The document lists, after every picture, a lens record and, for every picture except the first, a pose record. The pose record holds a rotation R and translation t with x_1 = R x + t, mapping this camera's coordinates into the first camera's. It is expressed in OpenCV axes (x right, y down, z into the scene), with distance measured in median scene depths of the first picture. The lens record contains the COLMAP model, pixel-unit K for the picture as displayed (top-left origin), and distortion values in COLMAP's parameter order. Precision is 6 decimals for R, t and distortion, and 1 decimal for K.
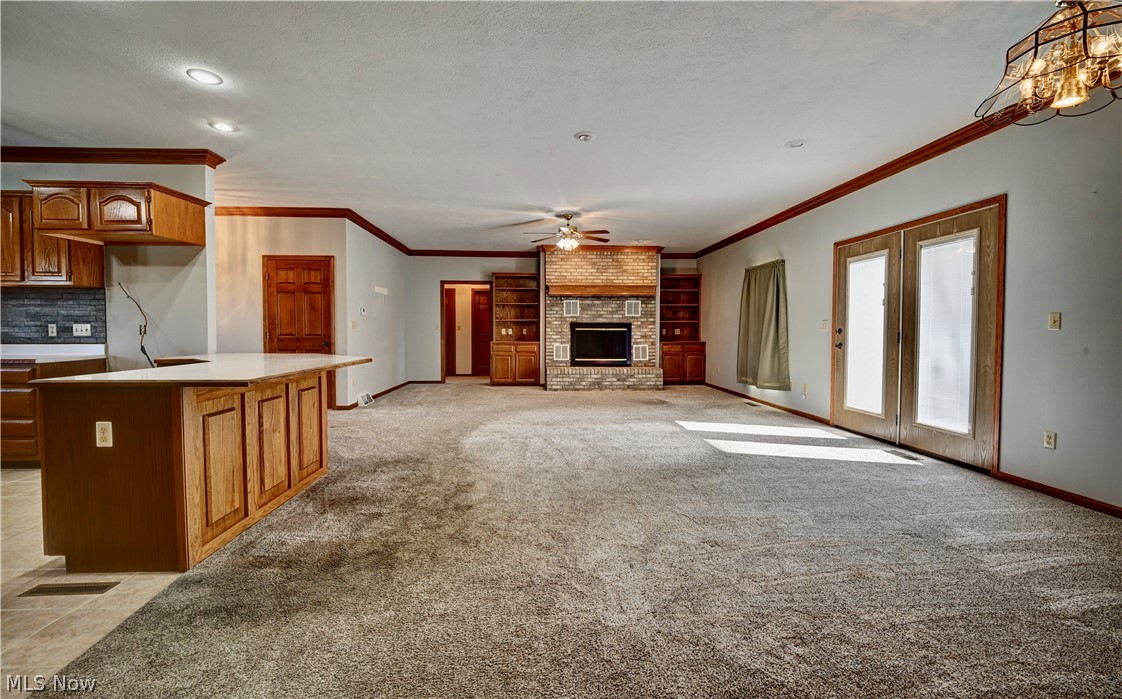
lens RADIAL K [[463.8, 0, 563.5], [0, 463.8, 343.6], [0, 0, 1]] dist [0.001640, 0.000042]
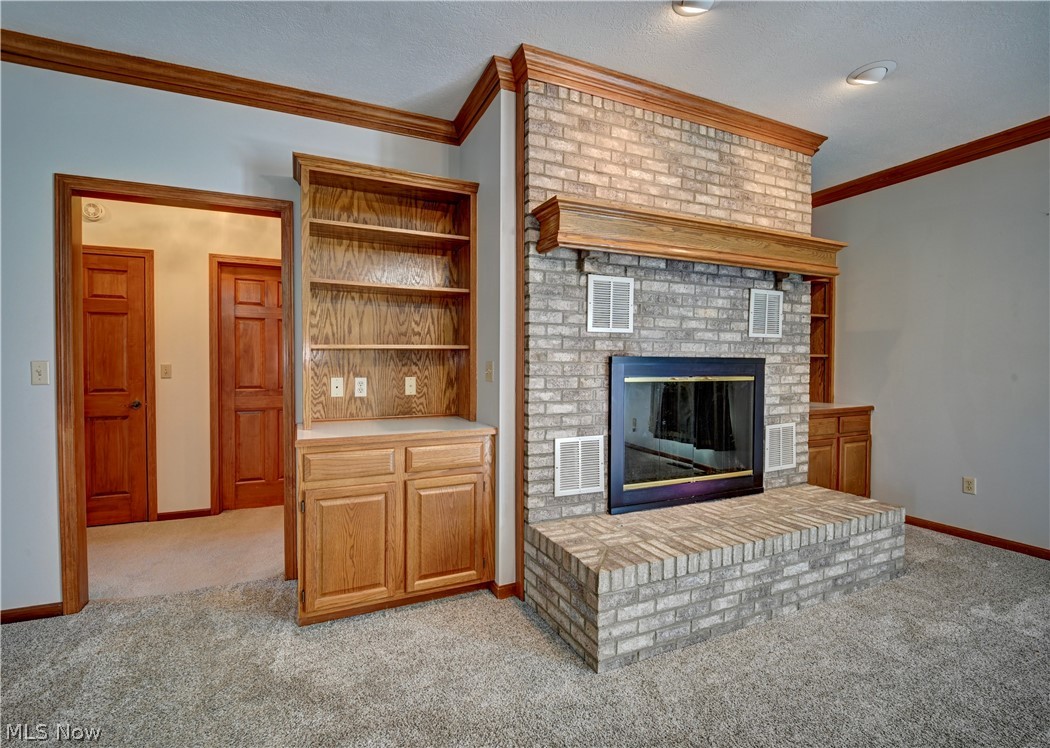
lens RADIAL K [[521.5, 0, 522.5], [0, 521.5, 372.9], [0, 0, 1]] dist [-0.004254, -0.000423]
pose [[0.945327, -0.006475, 0.326058, -0.135017], [0.010987, 0.999868, -0.011997, -0.032095], [-0.325938, 0.014923, 0.945274, 0.715457]]
